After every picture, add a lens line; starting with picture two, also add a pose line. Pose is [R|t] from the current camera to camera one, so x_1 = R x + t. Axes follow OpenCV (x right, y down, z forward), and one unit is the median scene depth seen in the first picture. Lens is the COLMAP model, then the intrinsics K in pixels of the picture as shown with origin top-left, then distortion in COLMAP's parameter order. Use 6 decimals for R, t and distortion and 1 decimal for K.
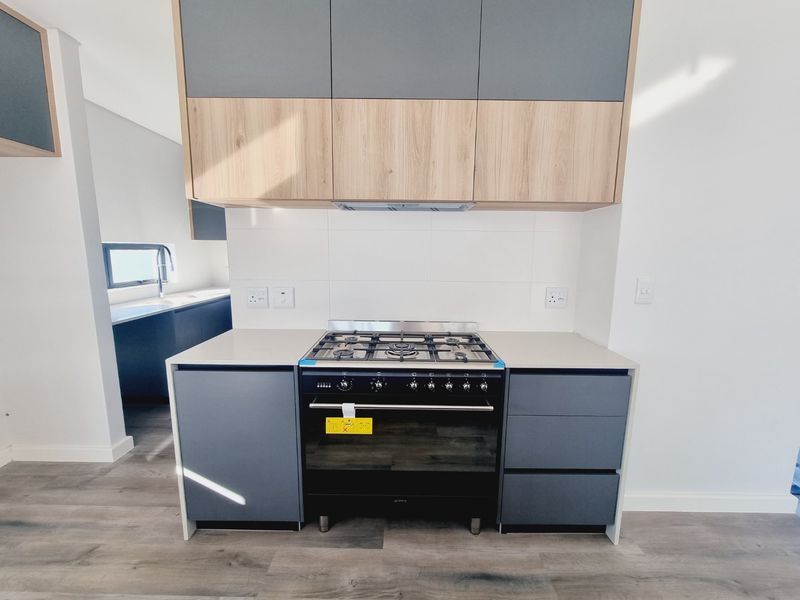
lens RADIAL K [[324.2, 0, 401.1], [0, 324.2, 291.5], [0, 0, 1]] dist [-0.000992, 0.000216]
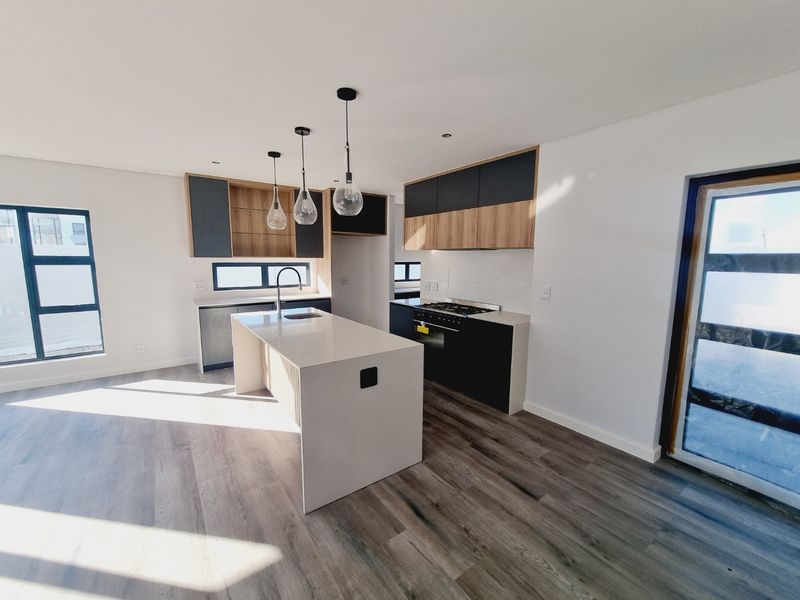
lens RADIAL K [[324.2, 0, 400.4], [0, 324.2, 301.9], [0, 0, 1]] dist [-0.000992, 0.000216]
pose [[0.600159, 0.100765, -0.793509, 1.834160], [-0.115610, 0.992544, 0.038600, 0.077334], [0.791482, 0.068571, 0.607333, -0.849515]]
